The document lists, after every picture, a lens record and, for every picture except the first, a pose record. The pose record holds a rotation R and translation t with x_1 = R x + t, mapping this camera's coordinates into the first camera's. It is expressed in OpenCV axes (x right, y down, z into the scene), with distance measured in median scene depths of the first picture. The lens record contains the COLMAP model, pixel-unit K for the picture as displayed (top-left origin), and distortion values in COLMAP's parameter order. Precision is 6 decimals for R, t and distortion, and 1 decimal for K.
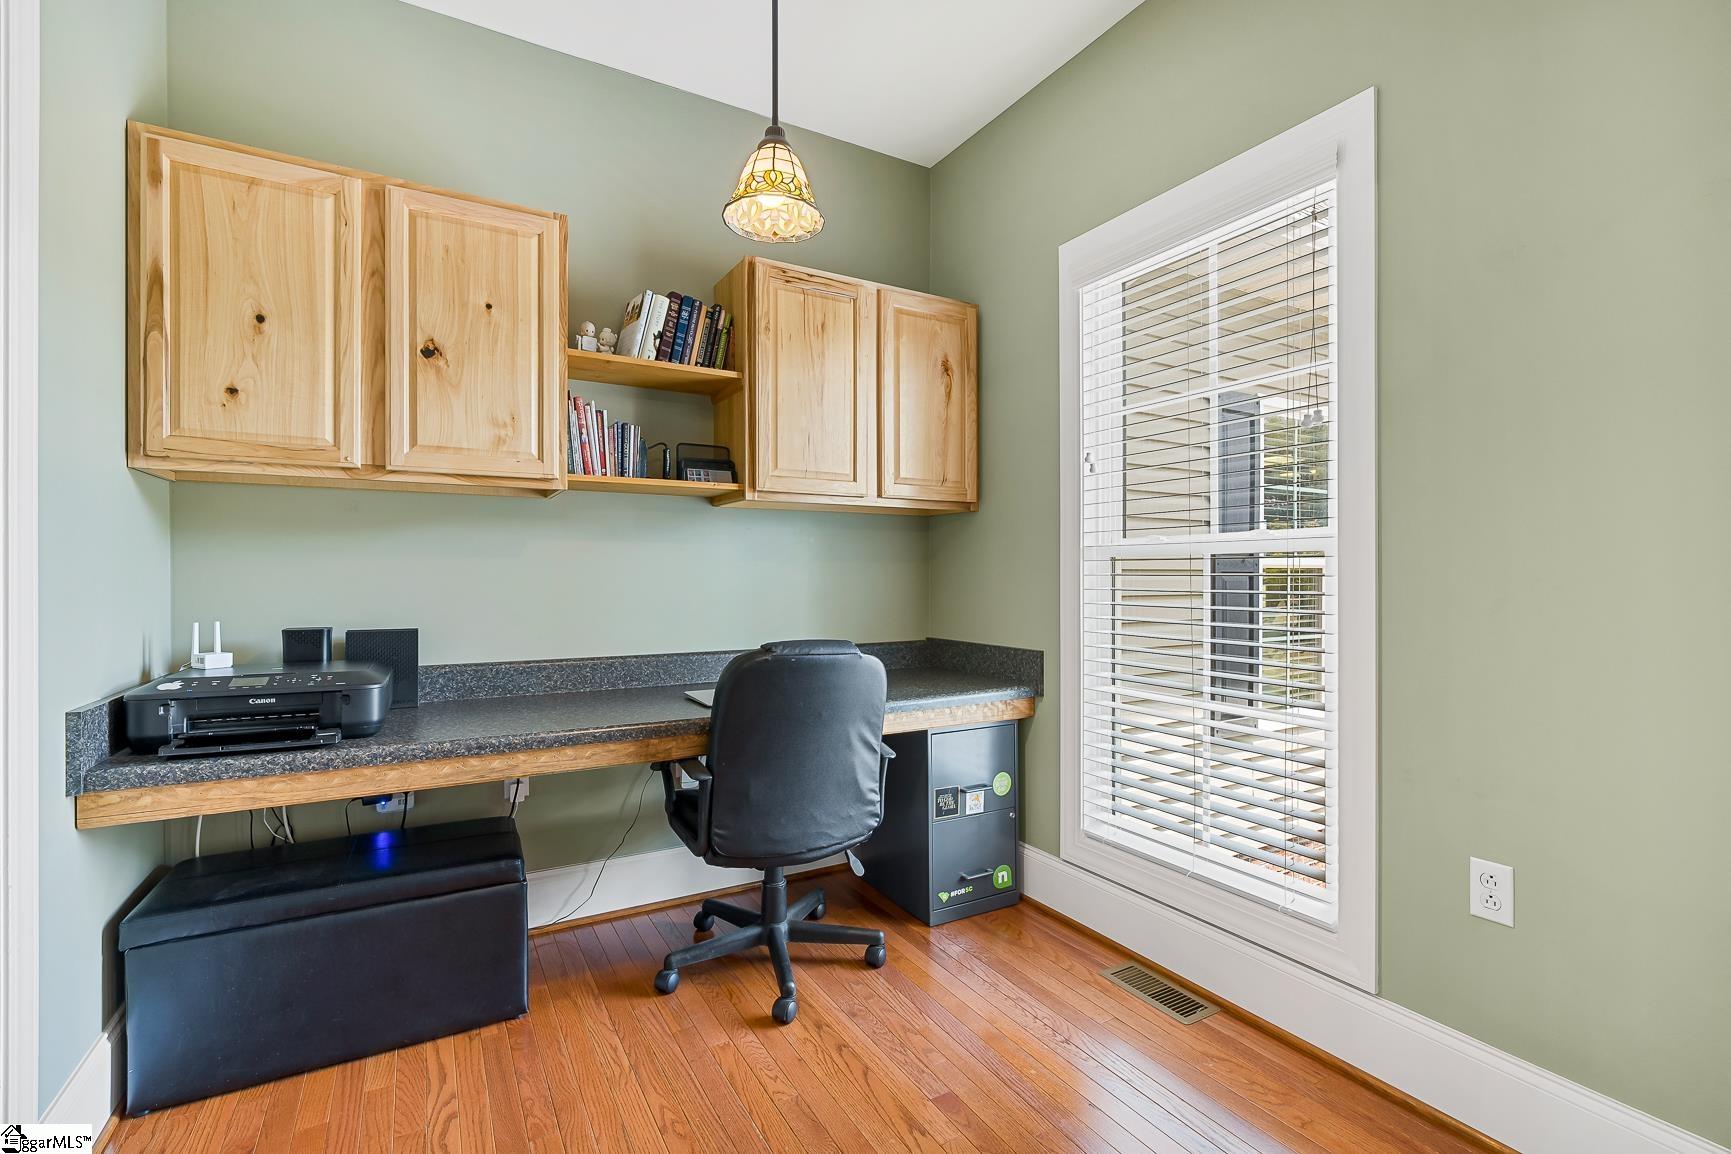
lens RADIAL K [[791.9, 0, 865.5], [0, 791.9, 577.0], [0, 0, 1]] dist [-0.010224, 0.000782]
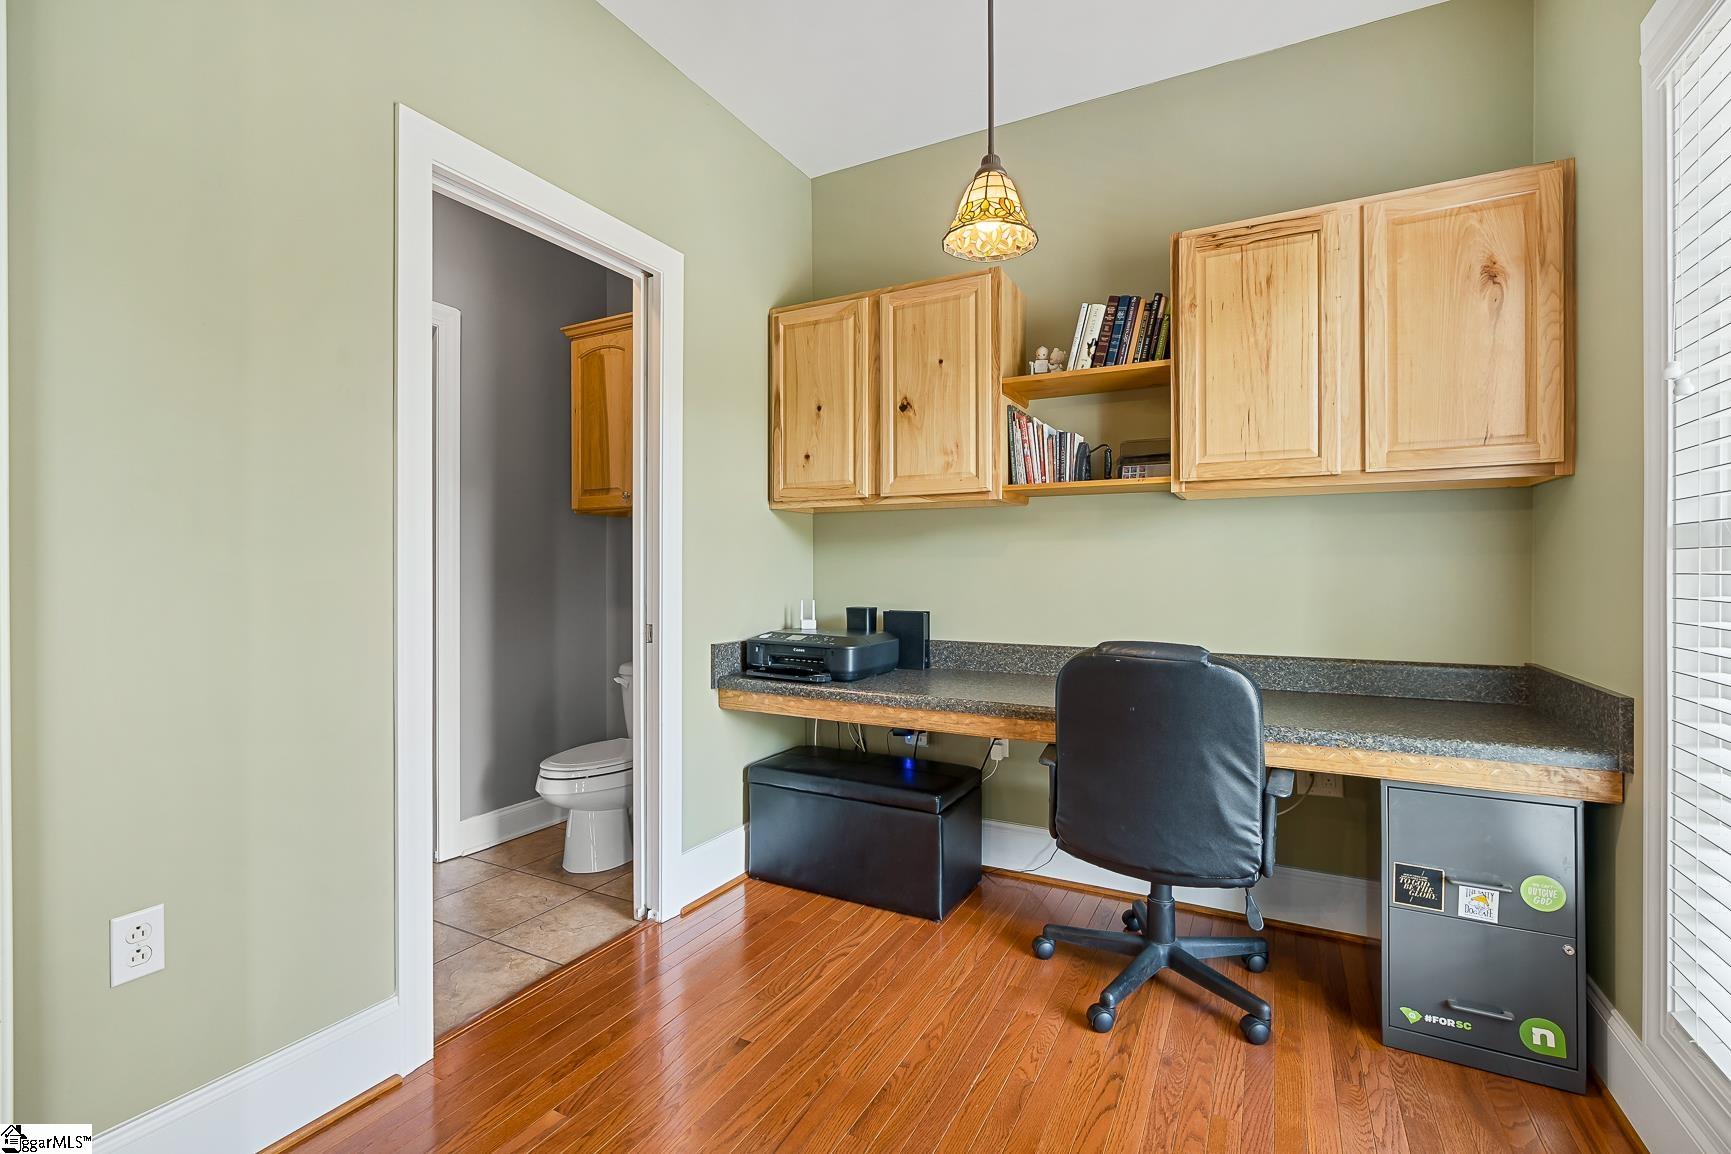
lens RADIAL K [[796.1, 0, 873.2], [0, 796.1, 569.2], [0, 0, 1]] dist [-0.010138, 0.001420]
pose [[0.511536, 0.000645, -0.859262, 0.538385], [-0.002962, 0.999995, -0.001013, -0.004256], [0.859257, 0.003064, 0.511536, 0.229748]]
